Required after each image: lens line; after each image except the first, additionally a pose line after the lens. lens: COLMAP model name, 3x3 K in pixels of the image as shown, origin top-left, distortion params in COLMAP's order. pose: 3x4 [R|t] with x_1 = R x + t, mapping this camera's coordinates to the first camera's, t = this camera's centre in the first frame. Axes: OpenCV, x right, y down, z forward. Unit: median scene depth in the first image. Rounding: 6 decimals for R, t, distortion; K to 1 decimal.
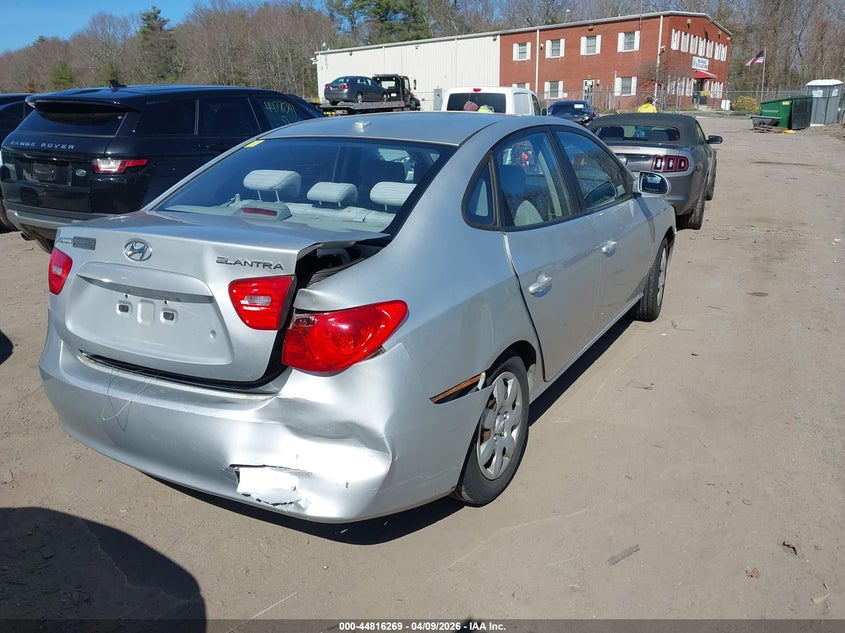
lens RADIAL K [[695.8, 0, 422.5], [0, 695.8, 316.5], [0, 0, 1]] dist [0.003274, 0.004700]
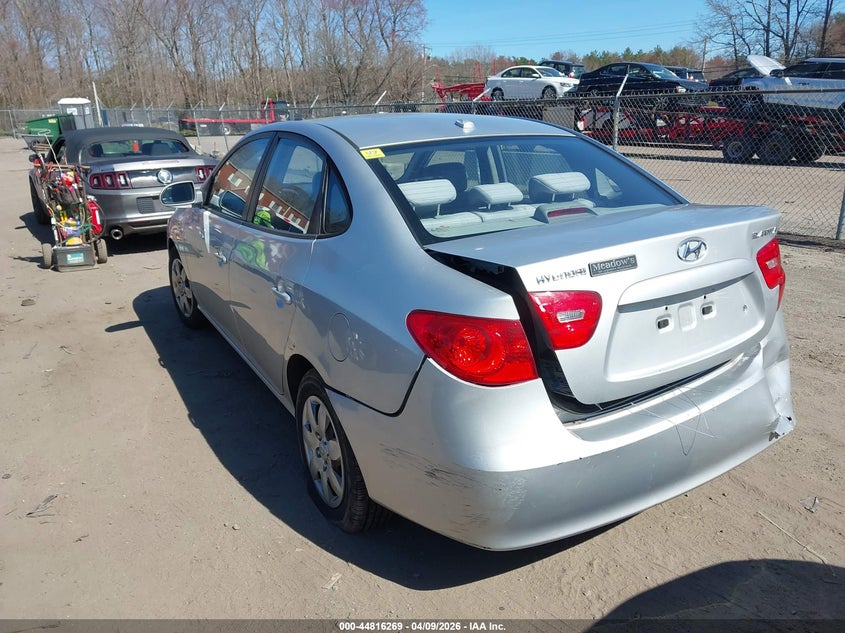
lens RADIAL K [[695.8, 0, 422.5], [0, 695.8, 316.5], [0, 0, 1]] dist [0.003274, 0.004700]
pose [[0.479107, -0.258254, 0.838905, -0.352500], [0.281041, 0.950558, 0.132120, -0.059868], [-0.831548, 0.172467, 0.527999, 0.209874]]
